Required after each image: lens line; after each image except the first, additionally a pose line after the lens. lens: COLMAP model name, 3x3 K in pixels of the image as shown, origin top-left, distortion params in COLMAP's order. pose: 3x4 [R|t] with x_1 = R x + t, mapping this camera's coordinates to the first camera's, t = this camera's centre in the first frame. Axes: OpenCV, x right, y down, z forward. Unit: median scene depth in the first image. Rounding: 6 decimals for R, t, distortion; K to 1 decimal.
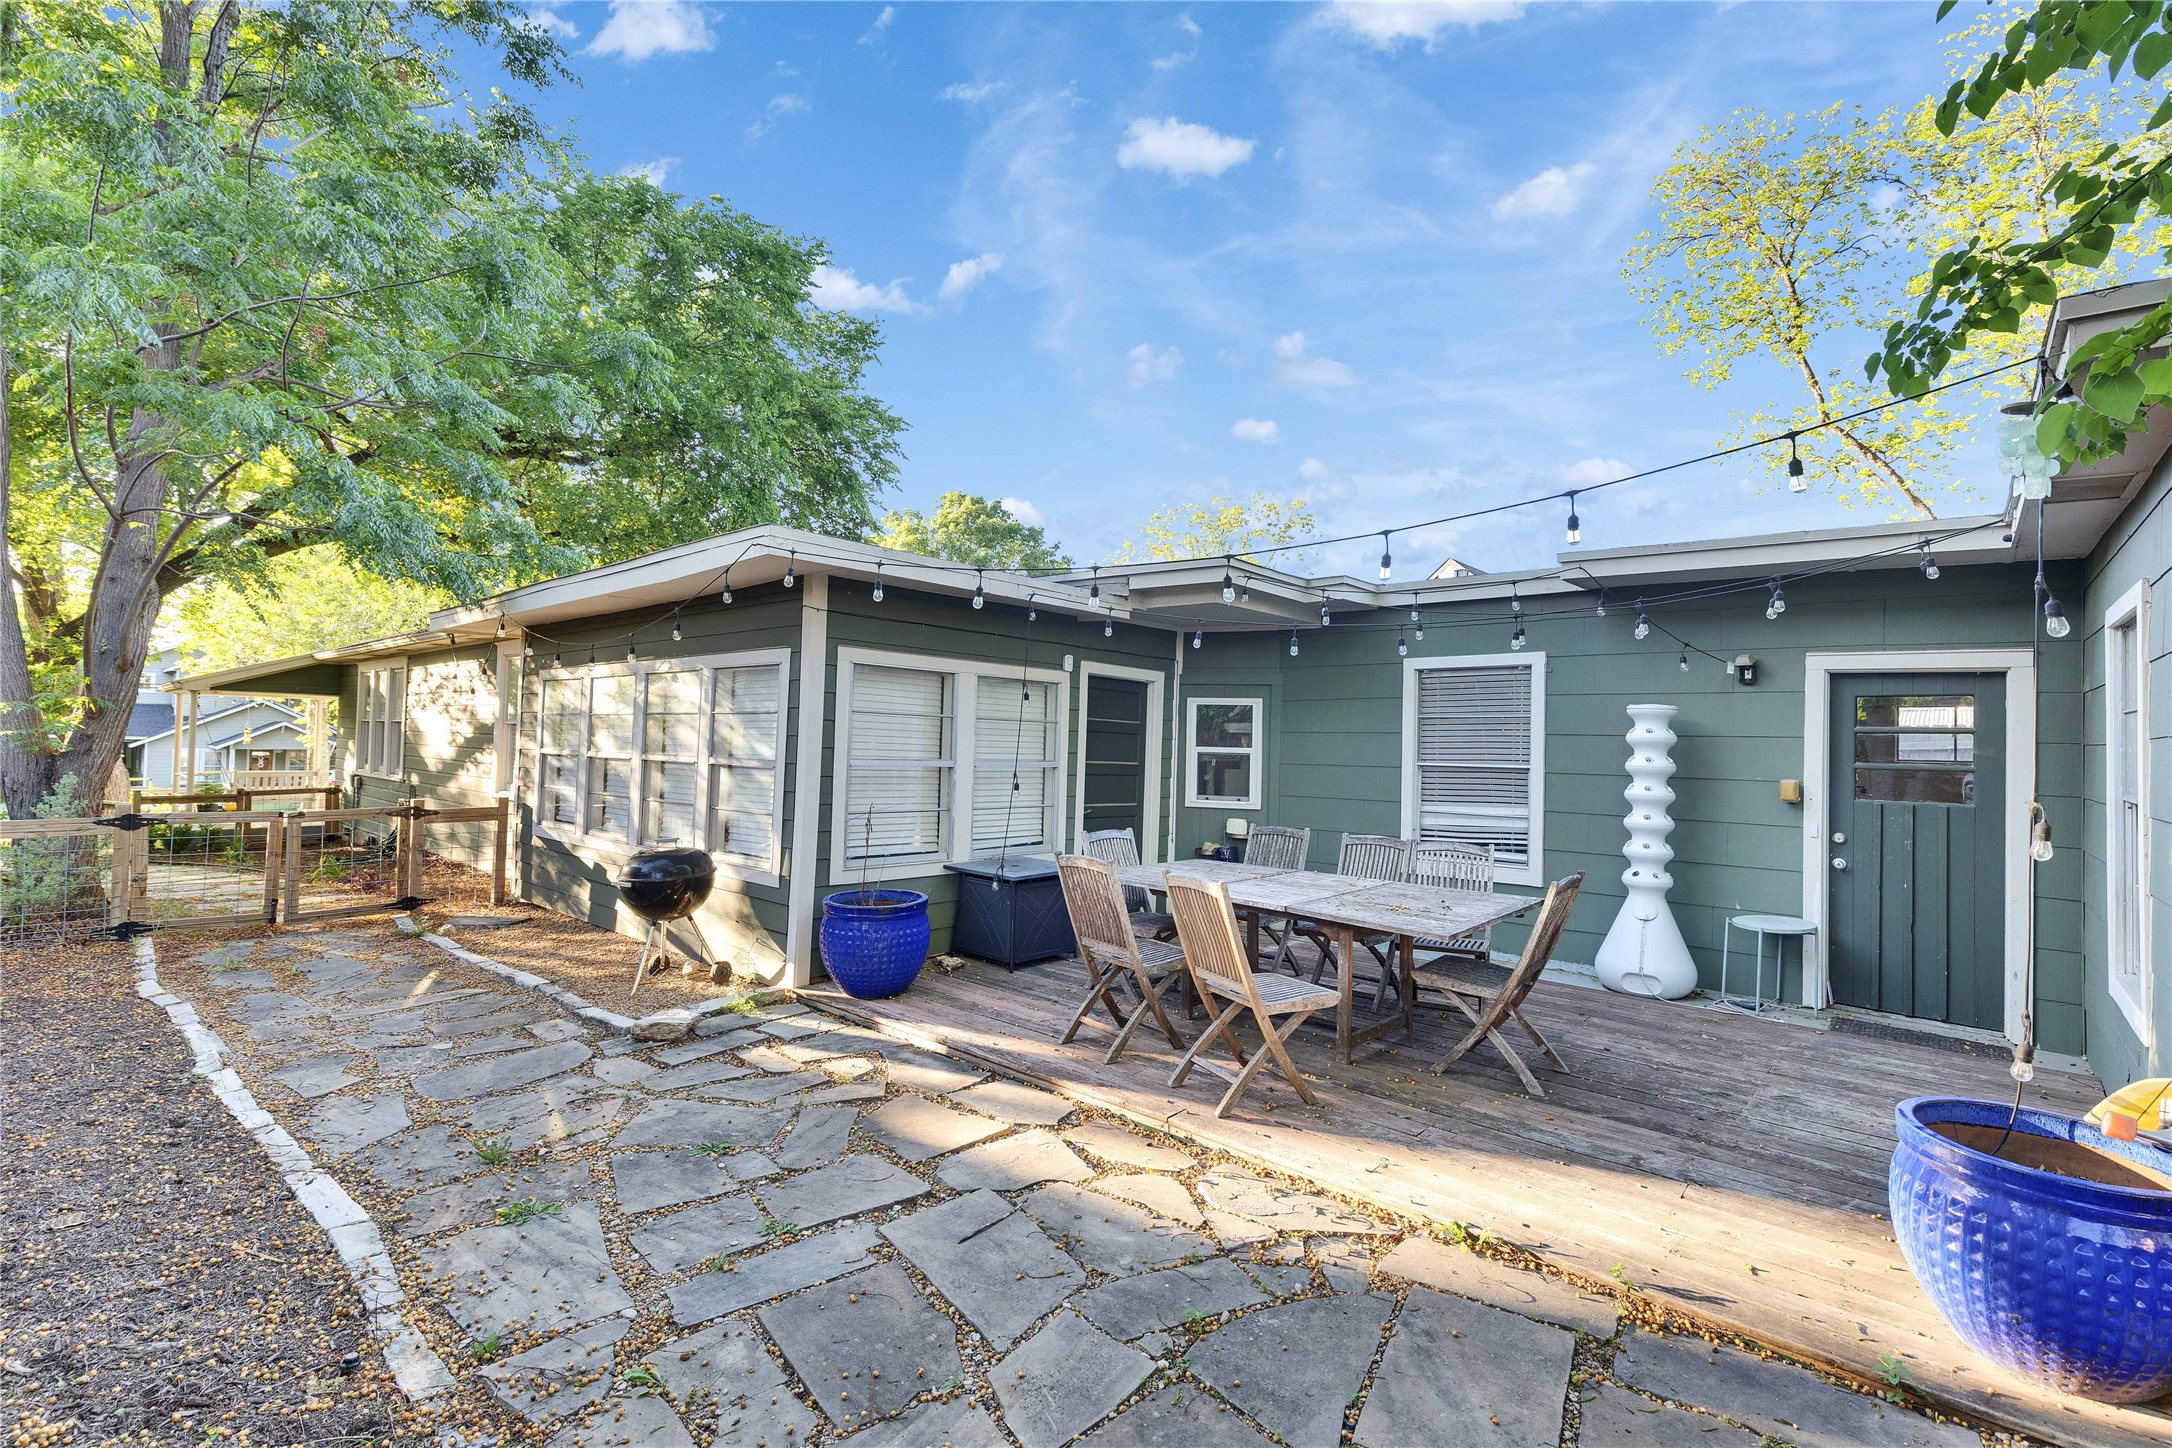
lens RADIAL K [[948.0, 0, 1112.6], [0, 948.0, 715.0], [0, 0, 1]] dist [0.002197, -0.001167]
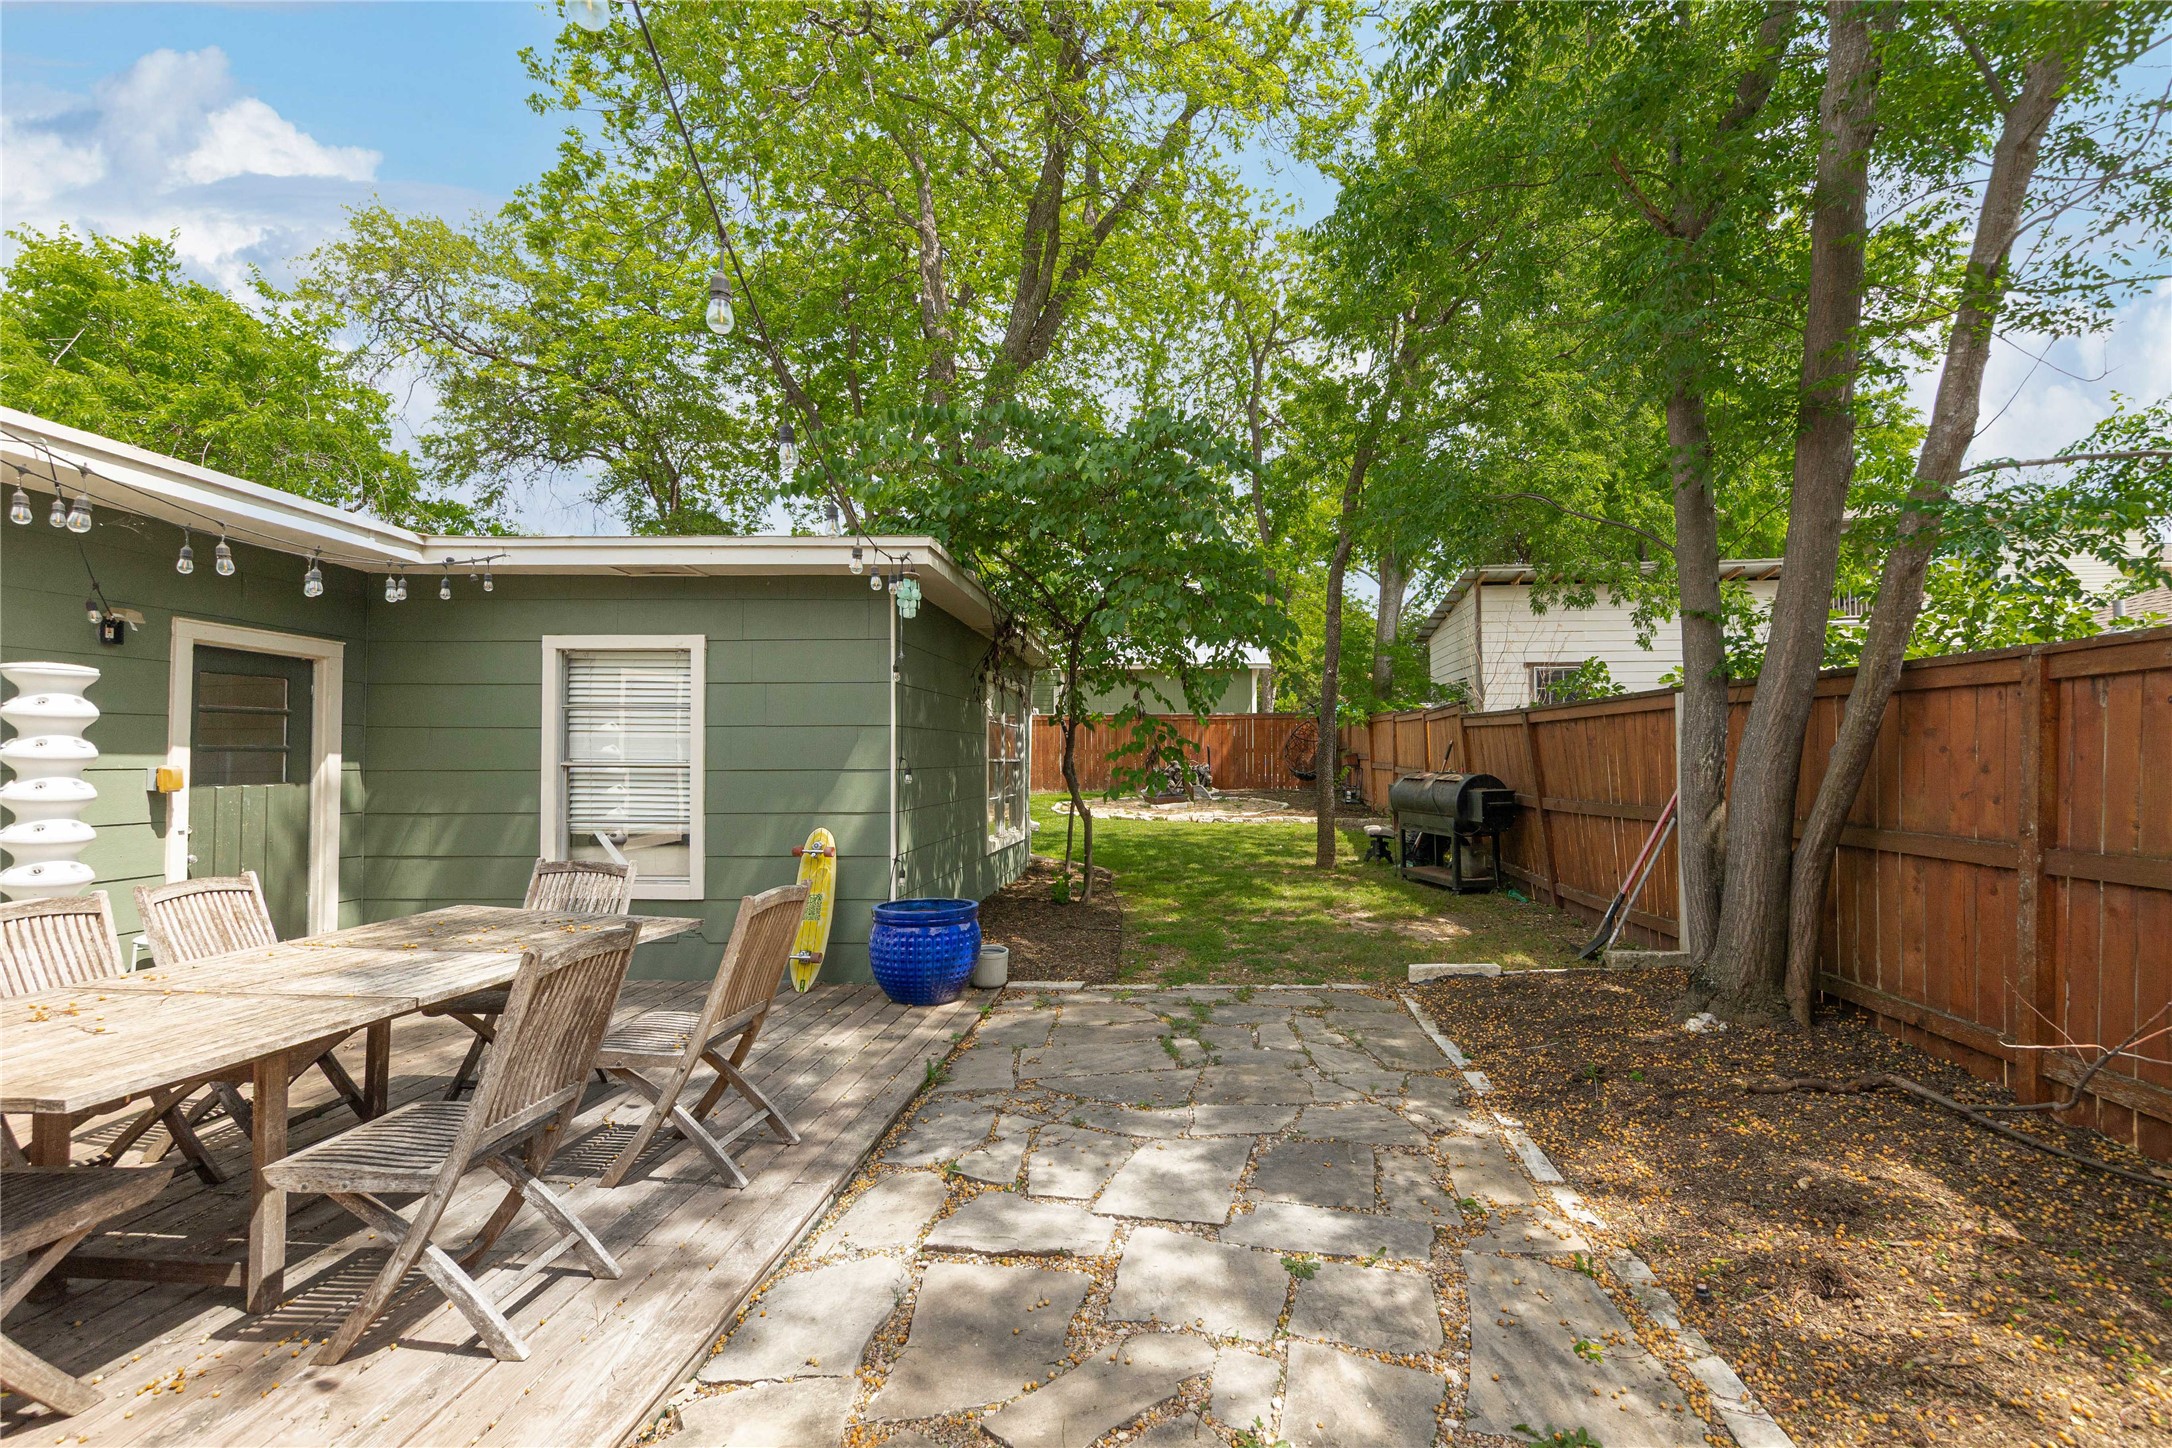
lens RADIAL K [[1006.7, 0, 1134.9], [0, 1006.7, 726.7], [0, 0, 1]] dist [0.000009, 0.000815]
pose [[-0.619682, 0.002101, 0.784850, -0.509545], [-0.032221, 0.999085, -0.028114, 0.030088], [-0.784191, -0.042711, -0.619048, 0.888978]]
